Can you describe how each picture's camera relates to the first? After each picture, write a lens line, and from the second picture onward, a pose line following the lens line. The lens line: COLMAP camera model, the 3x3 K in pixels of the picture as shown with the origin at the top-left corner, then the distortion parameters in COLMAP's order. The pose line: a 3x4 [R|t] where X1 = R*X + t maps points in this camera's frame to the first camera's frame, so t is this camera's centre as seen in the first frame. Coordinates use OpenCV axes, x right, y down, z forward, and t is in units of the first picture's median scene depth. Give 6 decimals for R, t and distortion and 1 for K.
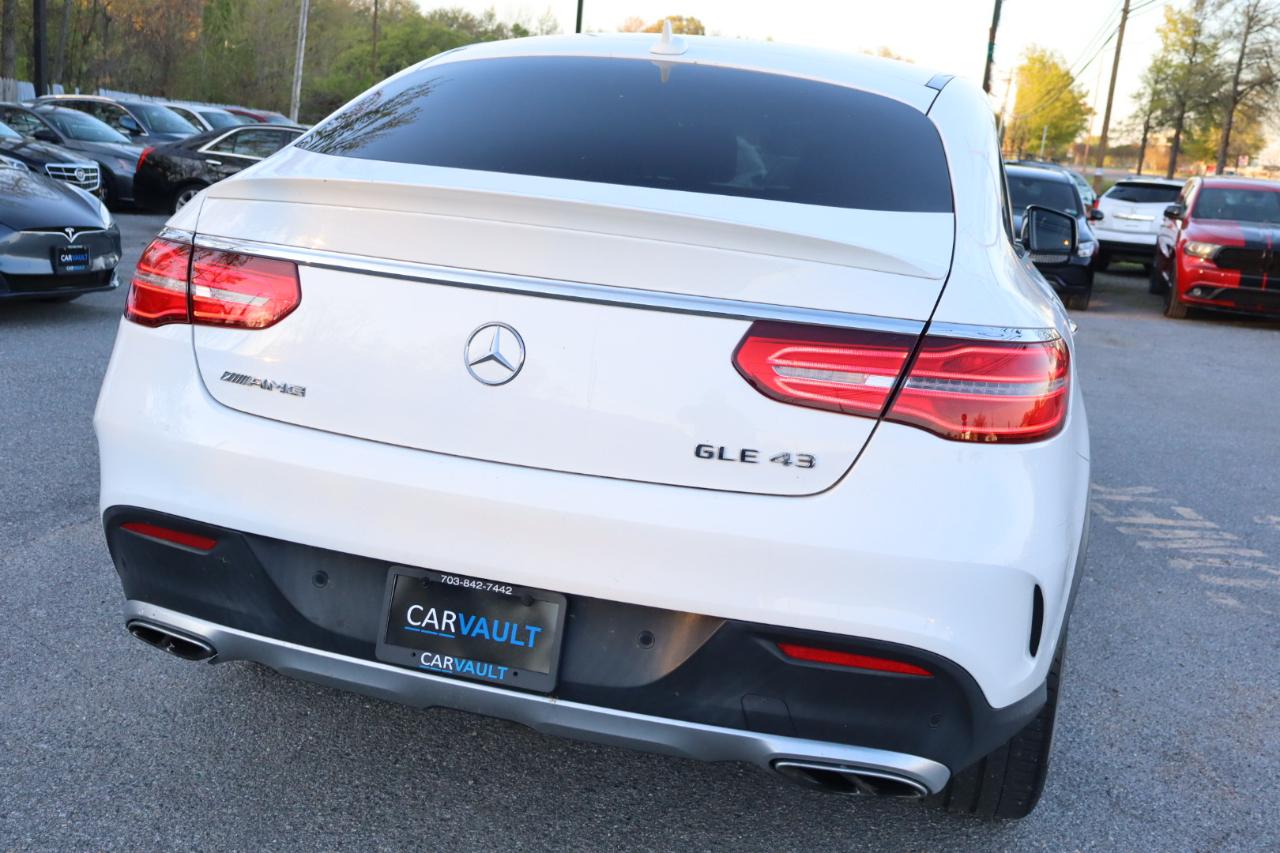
lens RADIAL K [[1272.6, 0, 640.0], [0, 1272.6, 426.5], [0, 0, 1]] dist [0.015173, -0.001075]
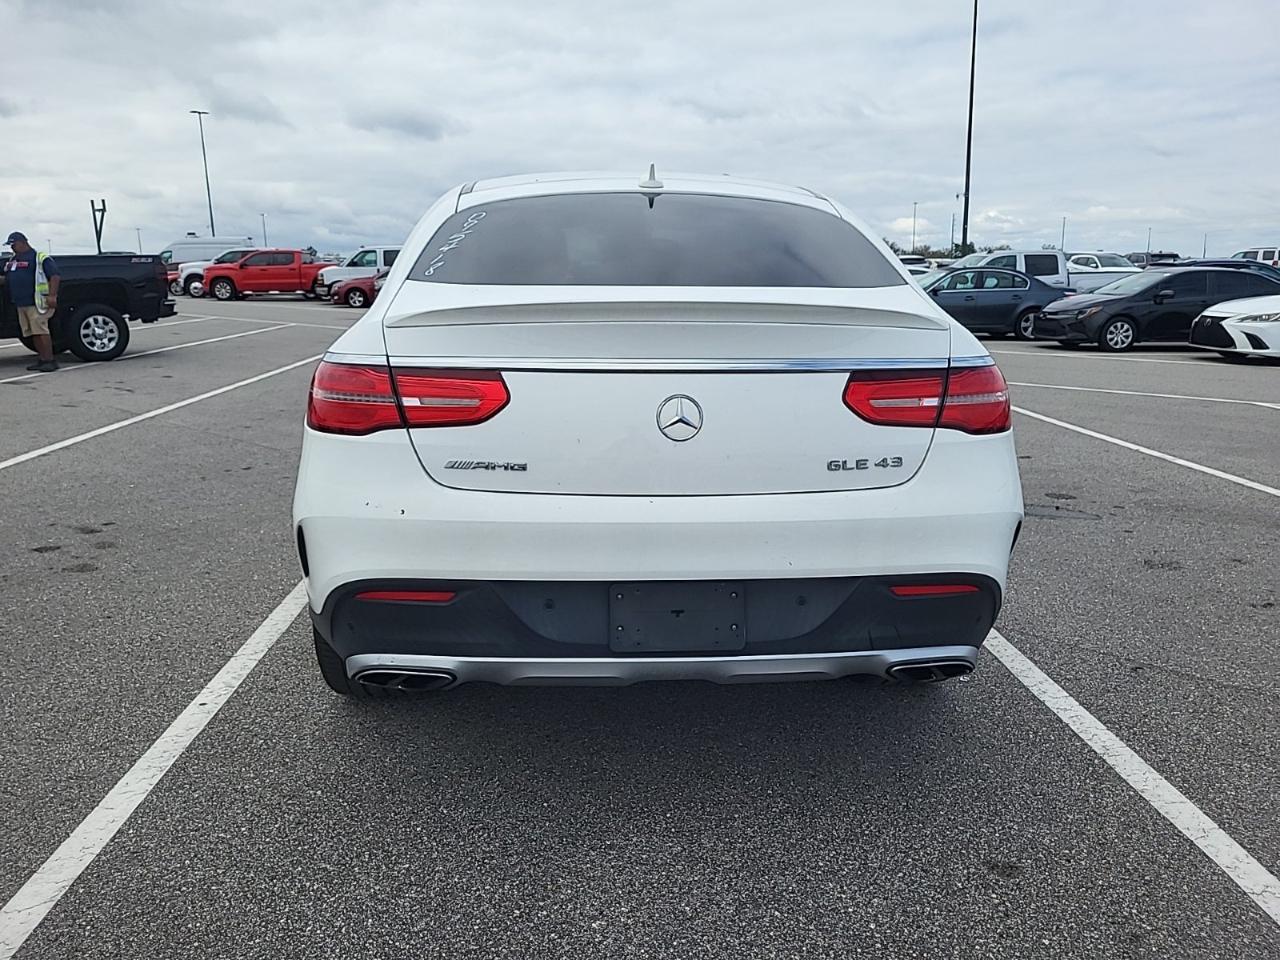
lens RADIAL K [[990.9, 0, 640.0], [0, 990.9, 480.0], [0, 0, 1]] dist [0.022442, -0.003126]
pose [[0.944924, -0.149218, 0.291295, -0.191383], [0.142629, 0.988804, 0.043852, -0.017652], [-0.294578, 0.000111, 0.955628, -0.004975]]
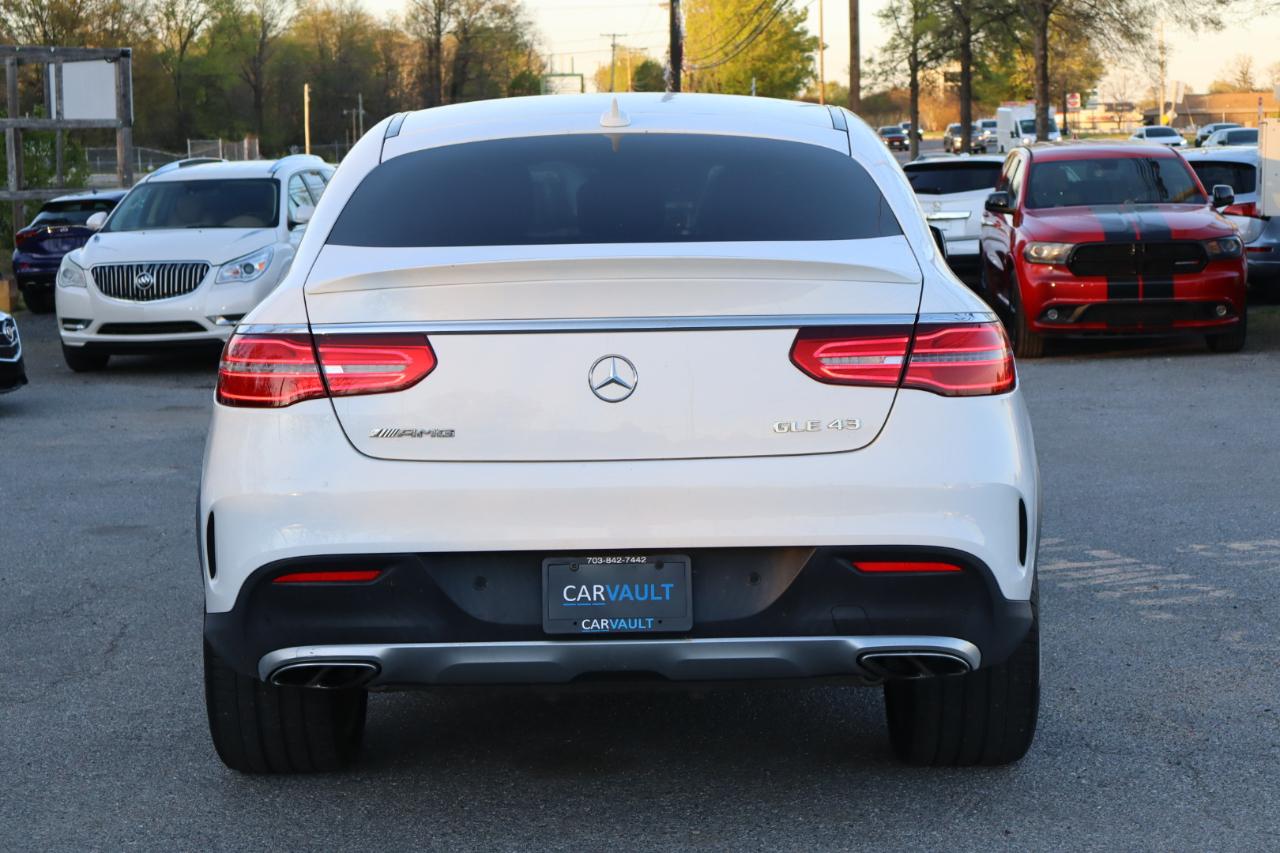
lens RADIAL K [[2379.0, 0, 640.0], [0, 2379.0, 426.5], [0, 0, 1]] dist [0.022354, 0.052127]
pose [[0.962394, -0.132630, 0.237082, -0.271547], [0.156214, 0.984184, -0.083546, 0.080948], [-0.222252, 0.117440, 0.967890, -0.555119]]
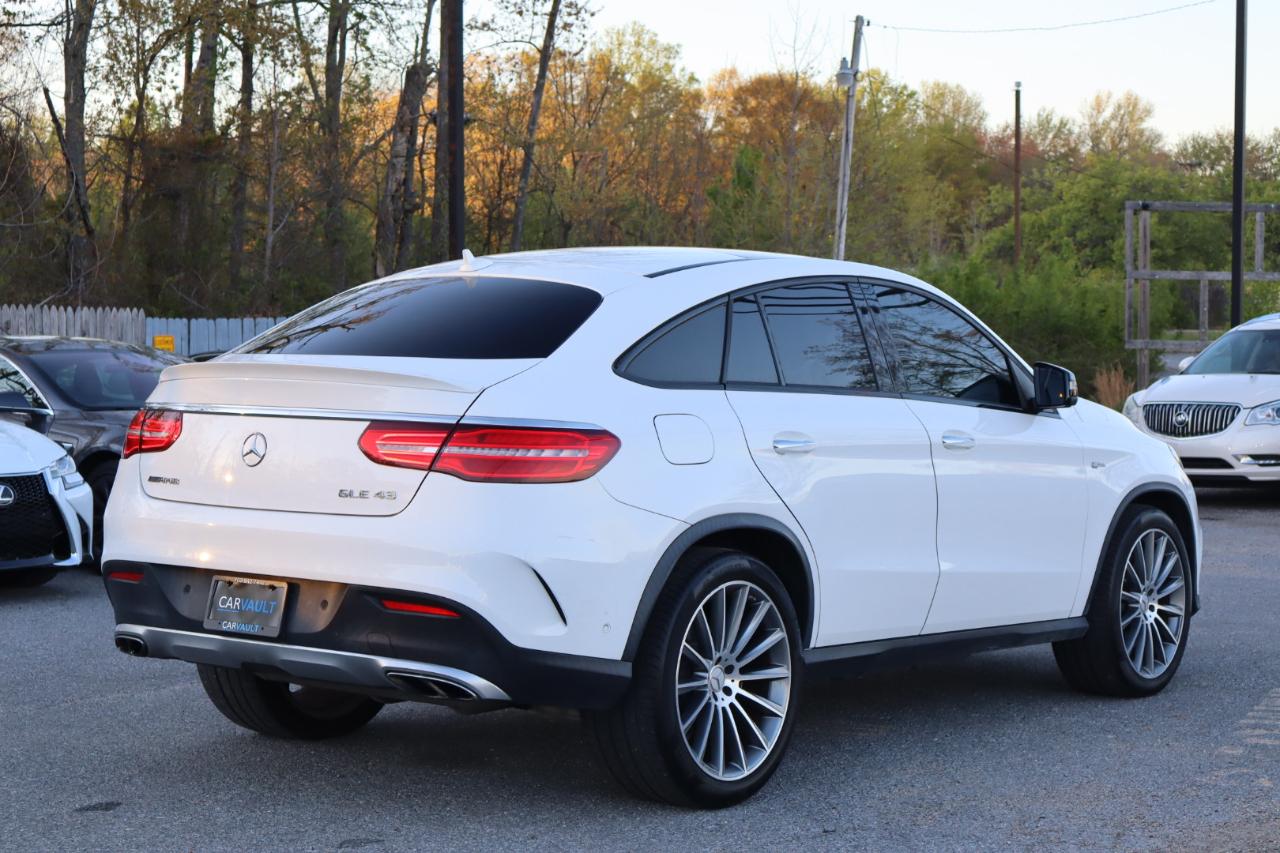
lens RADIAL K [[2299.0, 0, 640.0], [0, 2299.0, 426.5], [0, 0, 1]] dist [0.016625, -0.025187]
pose [[0.919828, -0.064515, -0.386982, 0.671815], [-0.012066, 0.981267, -0.192272, 0.215857], [0.392137, 0.181527, 0.901819, -0.708295]]
